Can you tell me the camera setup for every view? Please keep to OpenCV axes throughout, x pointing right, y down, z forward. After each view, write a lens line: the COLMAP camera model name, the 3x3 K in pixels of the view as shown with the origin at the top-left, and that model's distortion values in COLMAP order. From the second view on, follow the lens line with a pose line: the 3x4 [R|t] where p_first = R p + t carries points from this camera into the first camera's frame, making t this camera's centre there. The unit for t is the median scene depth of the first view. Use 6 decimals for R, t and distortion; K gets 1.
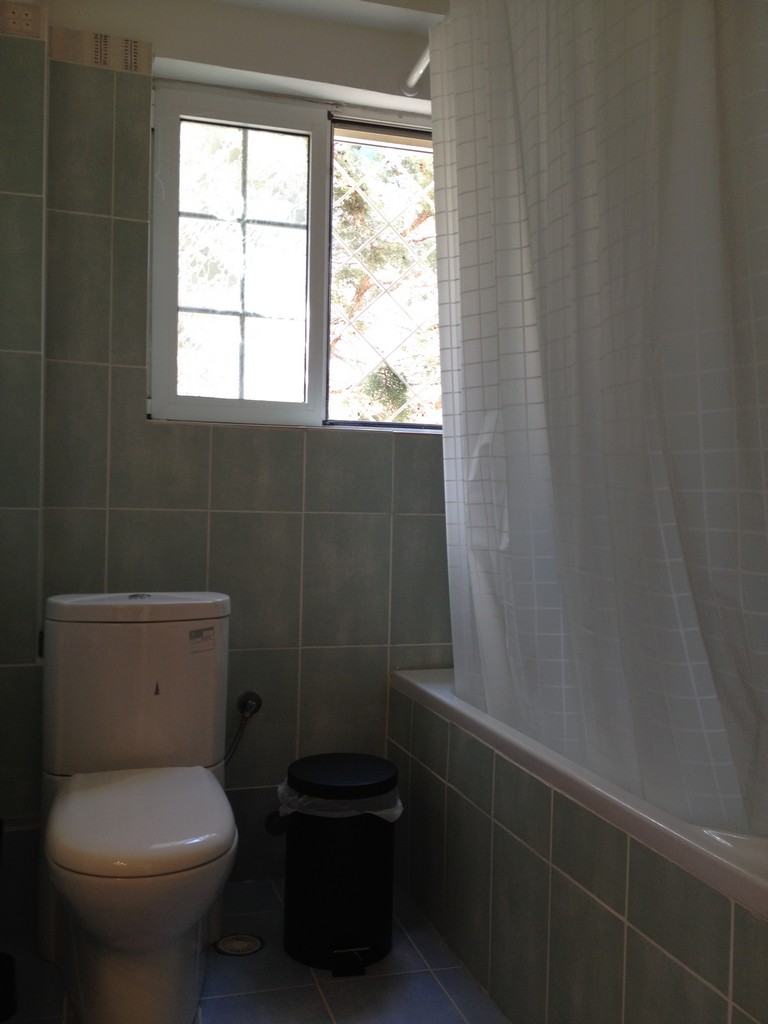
lens RADIAL K [[957.1, 0, 390.1], [0, 957.1, 512.9], [0, 0, 1]] dist [0.032688, 0.000000]
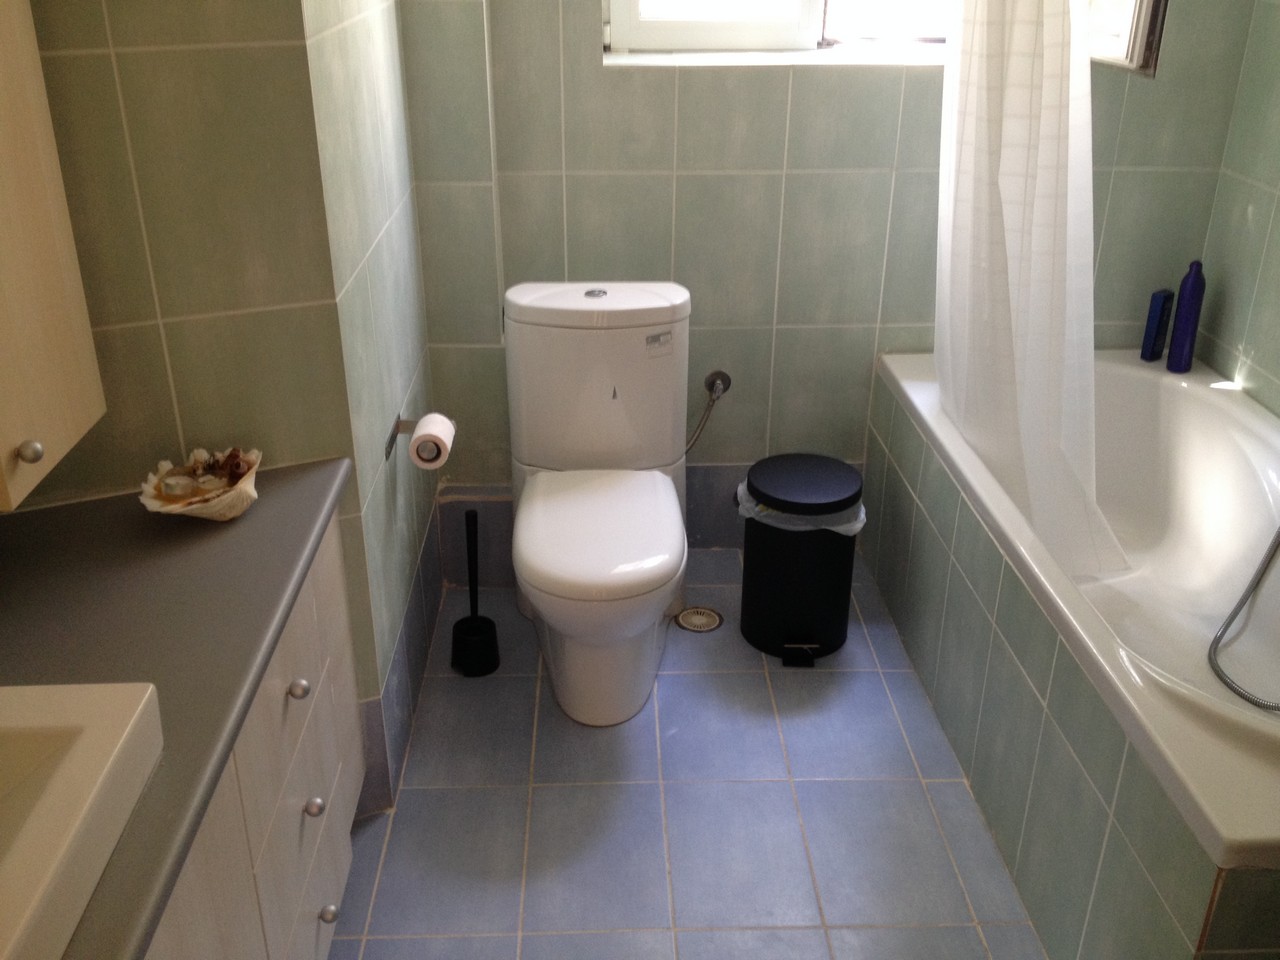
lens RADIAL K [[1196.4, 0, 635.3], [0, 1196.4, 478.2], [0, 0, 1]] dist [0.032688, 0.000000]
pose [[0.963667, 0.098415, -0.248316, 0.085661], [0.018167, 0.903347, 0.428526, -0.251081], [0.266488, -0.417468, 0.868737, -0.085199]]
